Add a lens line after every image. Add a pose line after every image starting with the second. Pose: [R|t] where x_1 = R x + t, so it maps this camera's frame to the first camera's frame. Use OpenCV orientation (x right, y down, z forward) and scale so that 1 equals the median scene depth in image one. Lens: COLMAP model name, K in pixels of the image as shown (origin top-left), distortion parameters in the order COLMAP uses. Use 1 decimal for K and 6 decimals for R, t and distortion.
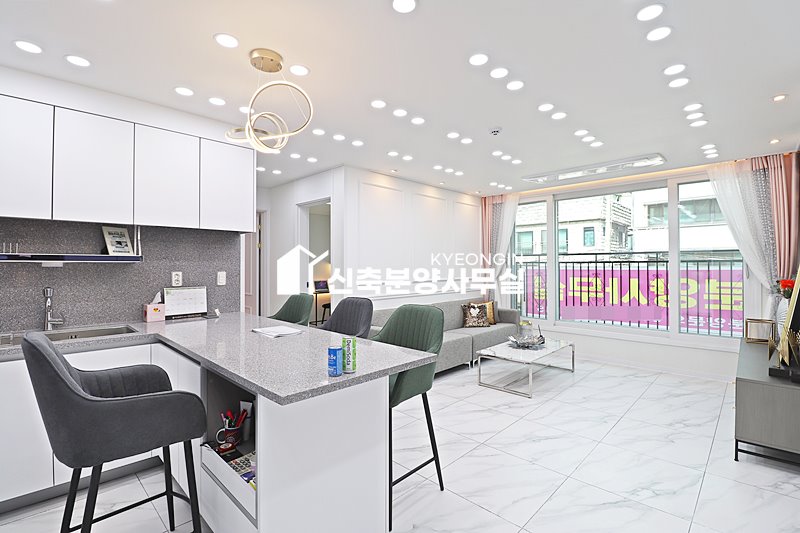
lens RADIAL K [[371.6, 0, 405.6], [0, 371.6, 262.3], [0, 0, 1]] dist [-0.002302, -0.011600]
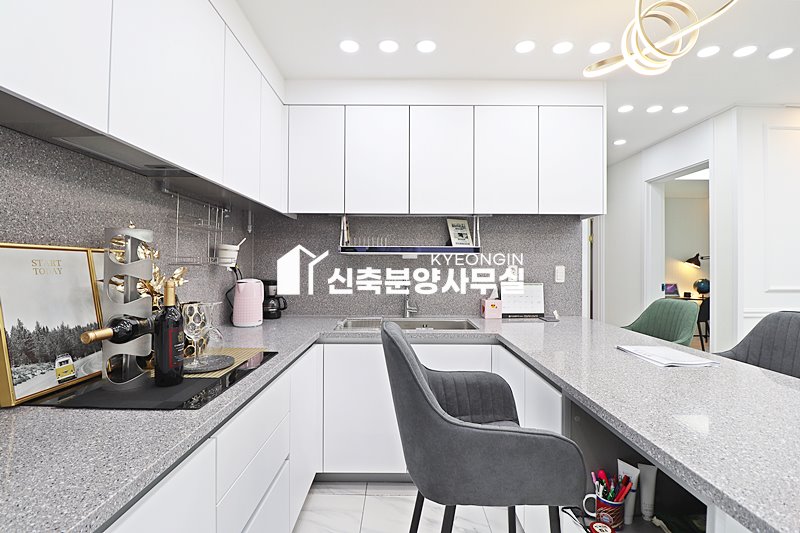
lens RADIAL K [[371.6, 0, 400.6], [0, 371.6, 262.4], [0, 0, 1]] dist [-0.002302, -0.011600]
pose [[0.694466, -0.001635, -0.719524, -0.177193], [0.000094, 0.999998, -0.002181, 0.022868], [0.719526, 0.001448, 0.694464, 0.201046]]
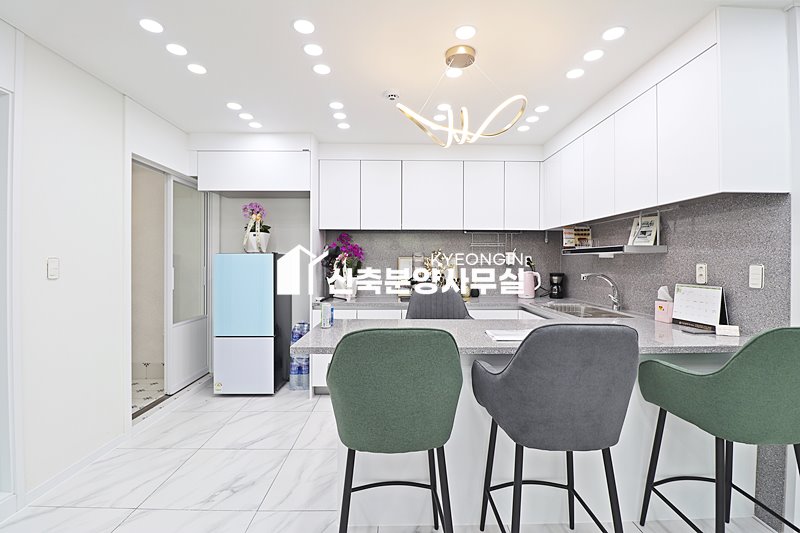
lens RADIAL K [[371.6, 0, 398.7], [0, 371.6, 262.1], [0, 0, 1]] dist [-0.002302, -0.011600]
pose [[-0.710406, 0.002265, -0.703789, 0.368580], [0.004161, 0.999991, -0.000982, 0.023596], [0.703780, -0.003626, -0.710408, 1.246135]]
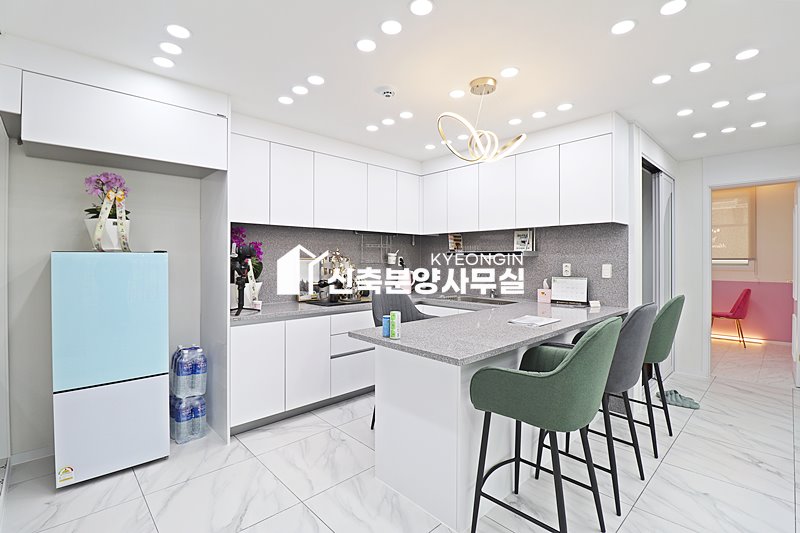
lens RADIAL K [[371.6, 0, 400.9], [0, 371.6, 261.6], [0, 0, 1]] dist [-0.002302, -0.011600]
pose [[-0.040801, 0.009234, -0.999125, 0.641198], [0.006061, 0.999941, 0.008994, 0.006364], [0.999149, -0.005688, -0.040854, 0.600654]]
